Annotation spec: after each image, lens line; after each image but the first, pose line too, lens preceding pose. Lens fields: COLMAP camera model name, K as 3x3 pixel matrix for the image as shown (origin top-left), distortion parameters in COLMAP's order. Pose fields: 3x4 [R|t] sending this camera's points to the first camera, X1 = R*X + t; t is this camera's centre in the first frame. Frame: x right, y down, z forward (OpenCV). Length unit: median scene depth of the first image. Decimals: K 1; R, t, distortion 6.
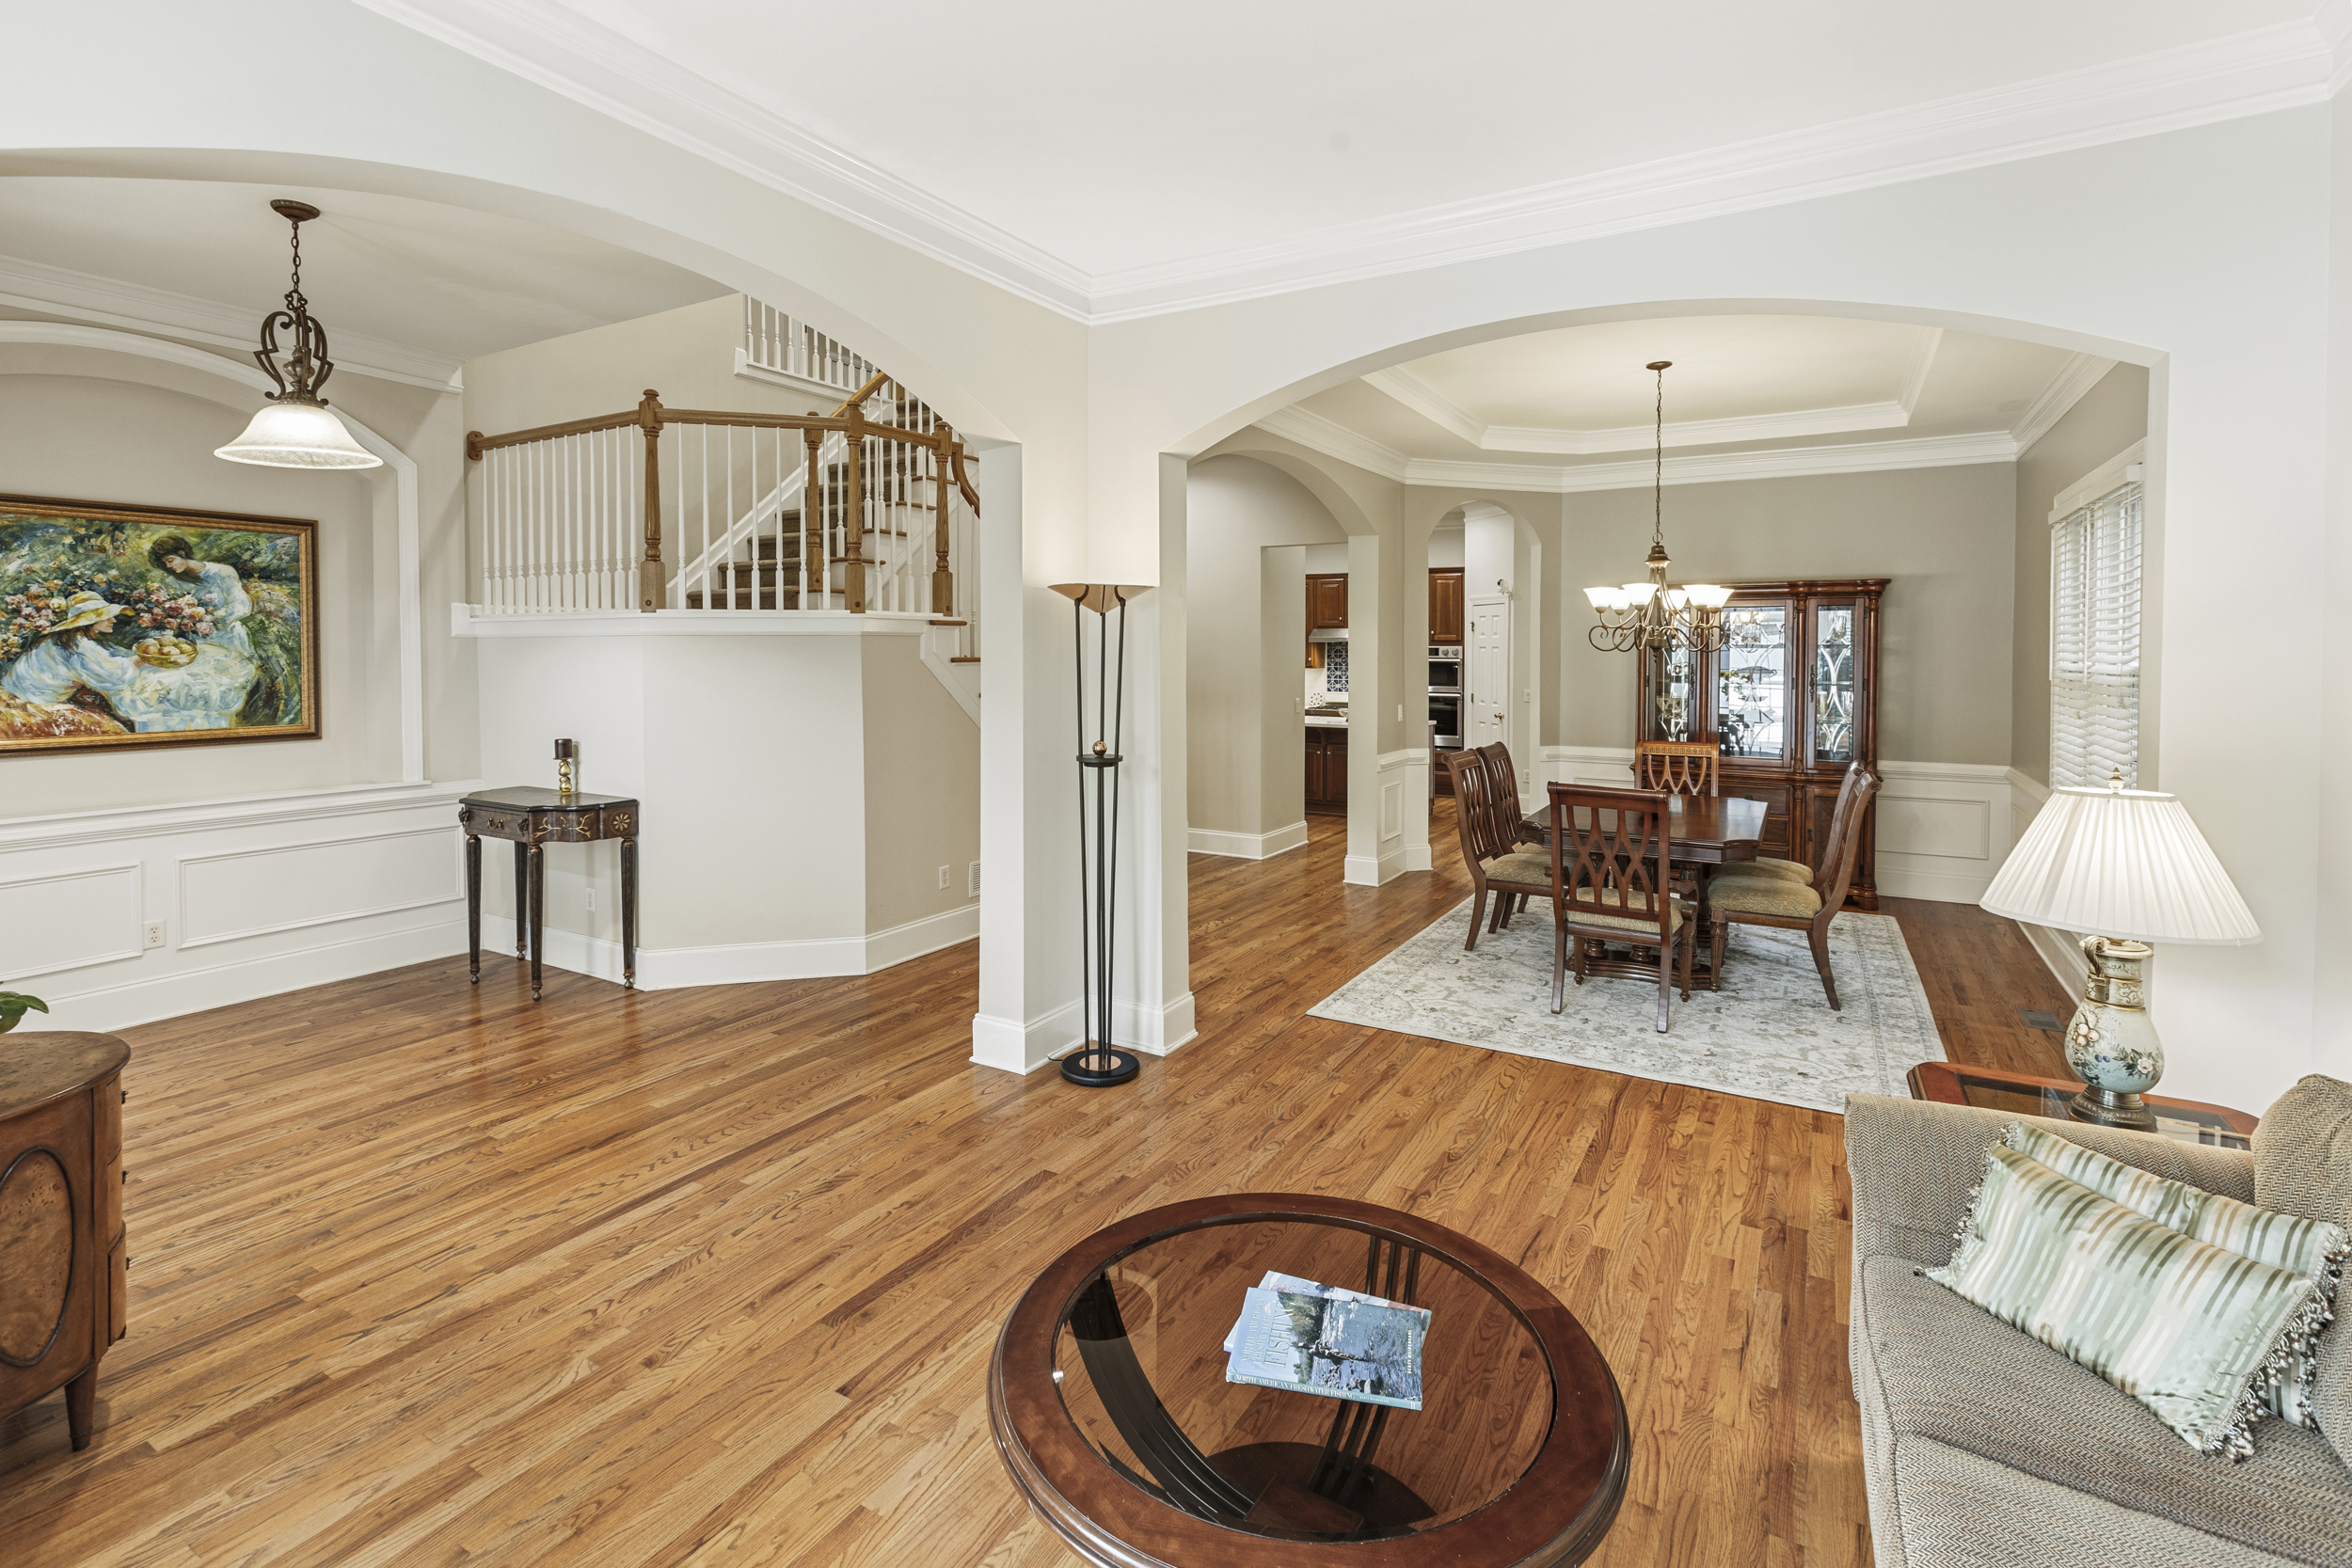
lens RADIAL K [[1061.4, 0, 1185.4], [0, 1061.4, 671.4], [0, 0, 1]] dist [-0.011301, -0.001410]
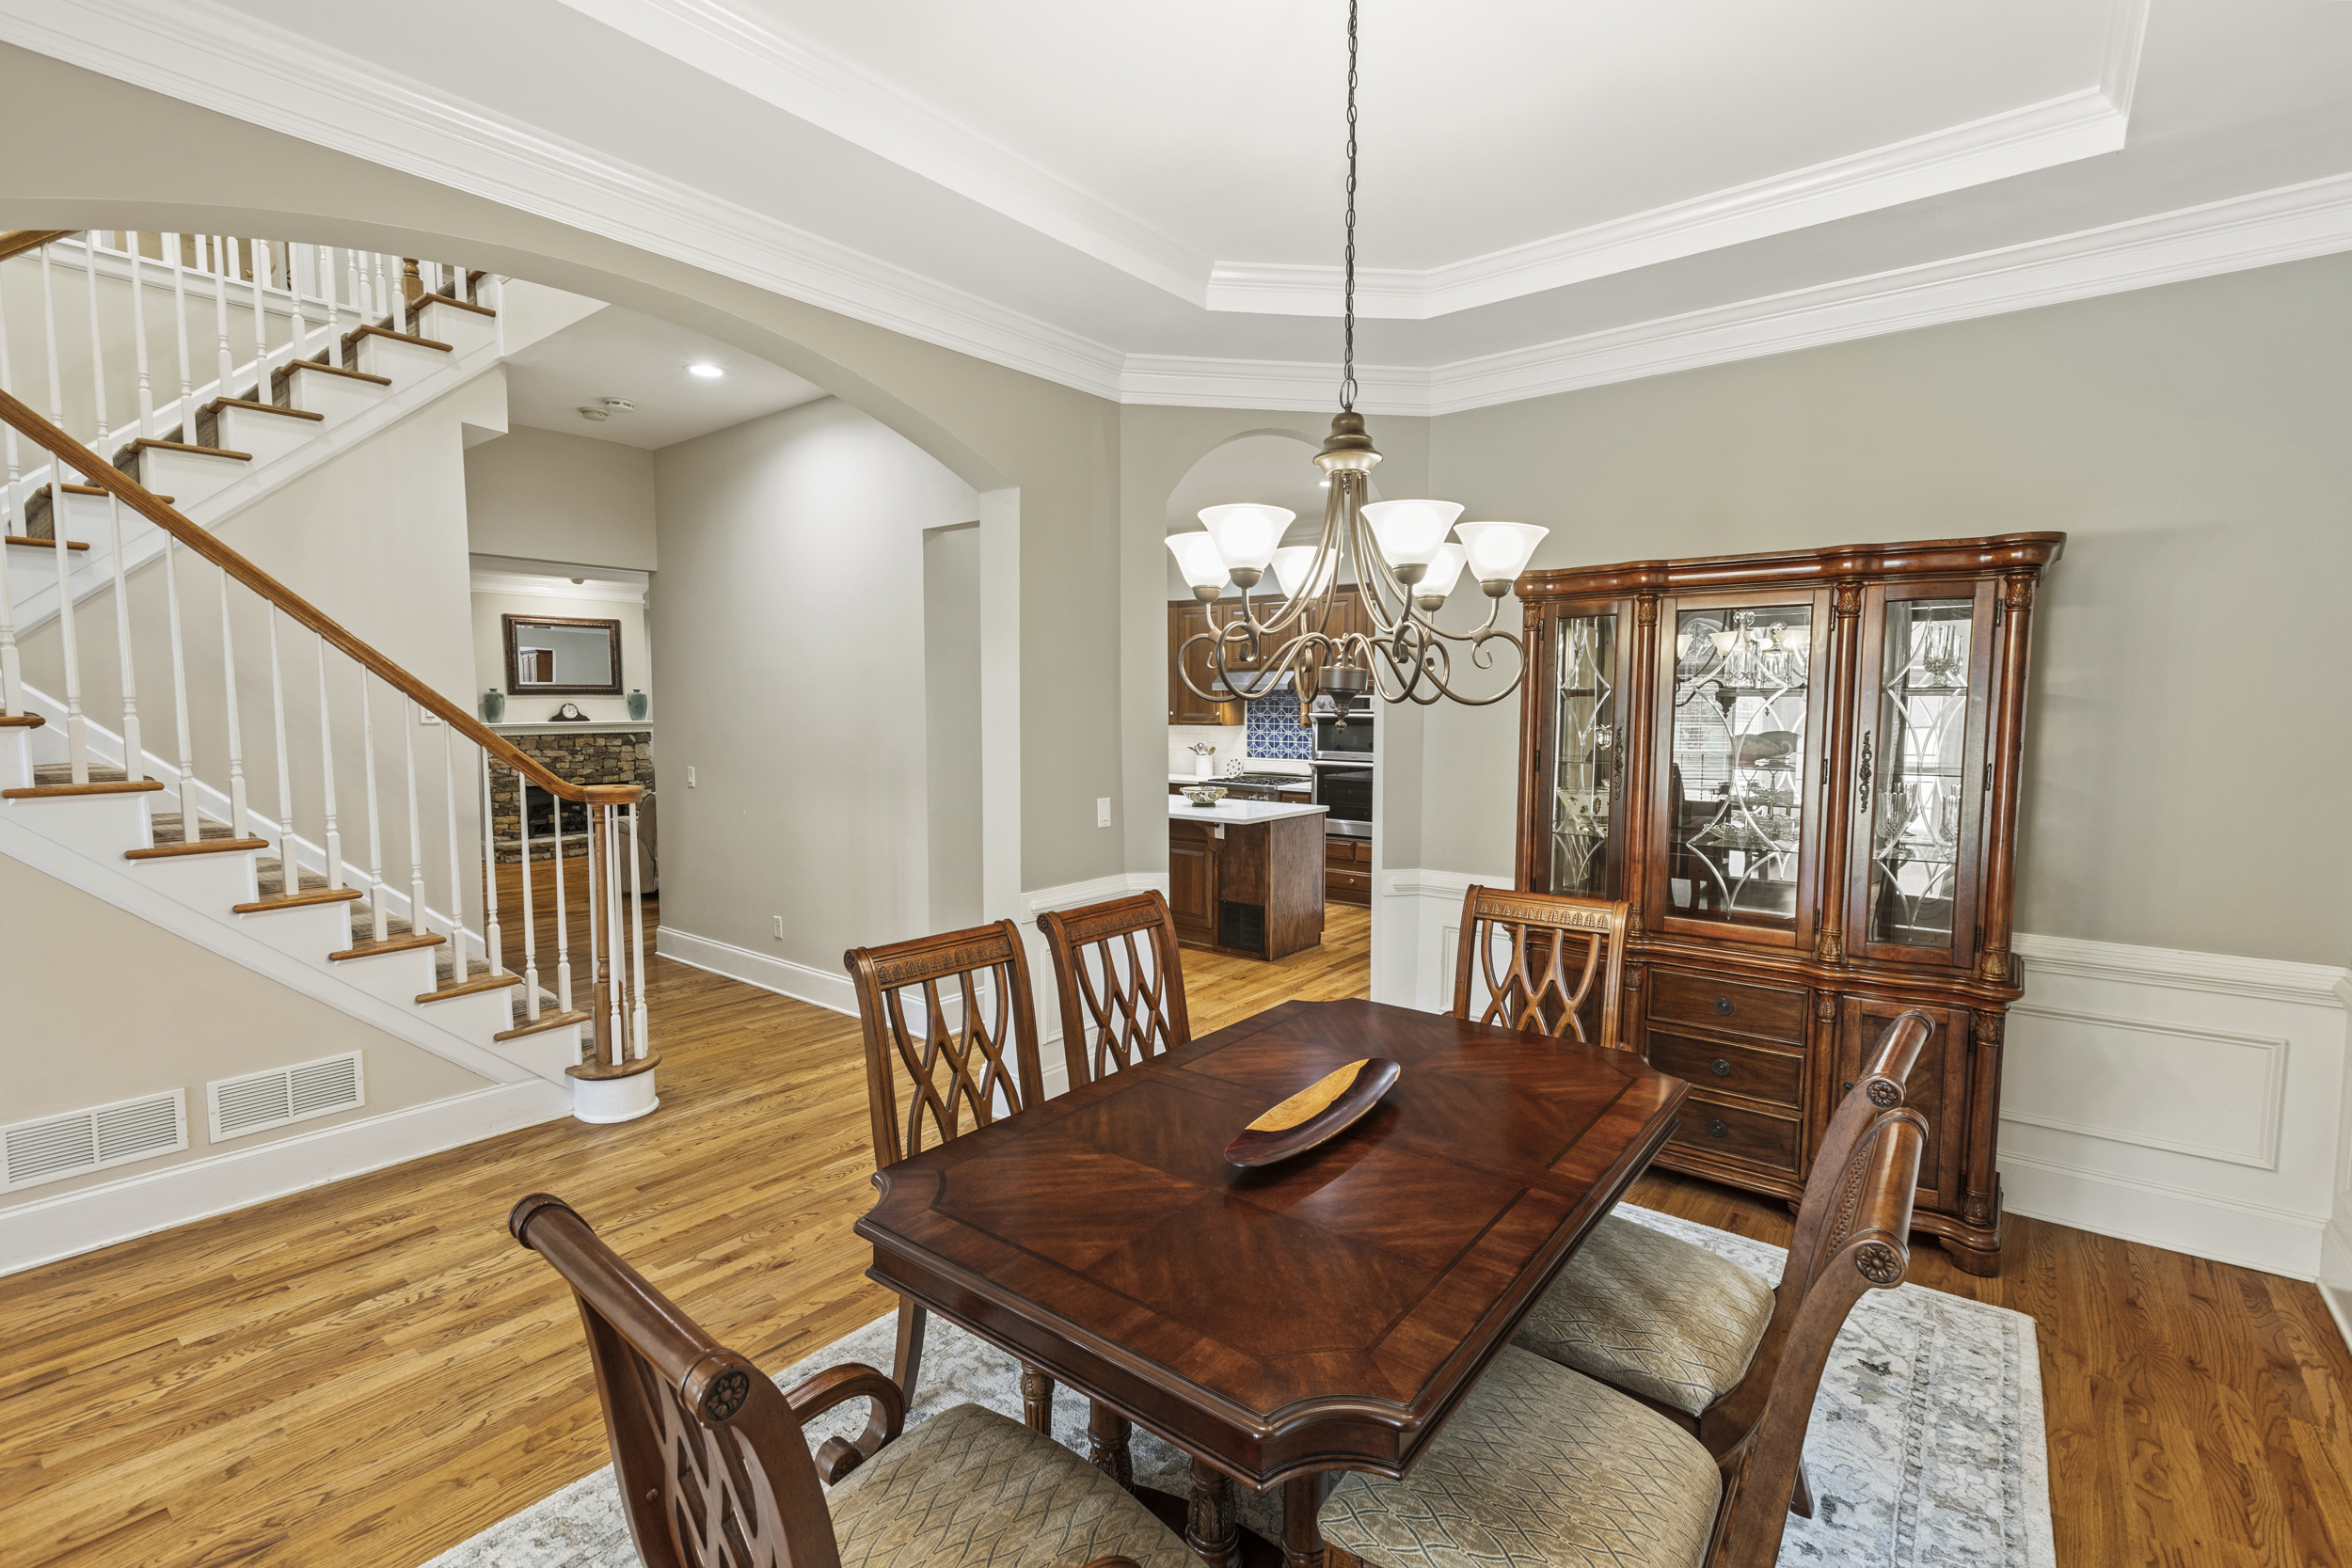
lens RADIAL K [[1061.4, 0, 1163.3], [0, 1061.4, 785.4], [0, 0, 1]] dist [-0.011301, -0.001410]
pose [[0.990065, 0.013046, -0.140007, 0.354428], [-0.005232, 0.998415, 0.056042, -0.007216], [0.140516, -0.054752, 0.988563, 0.502930]]
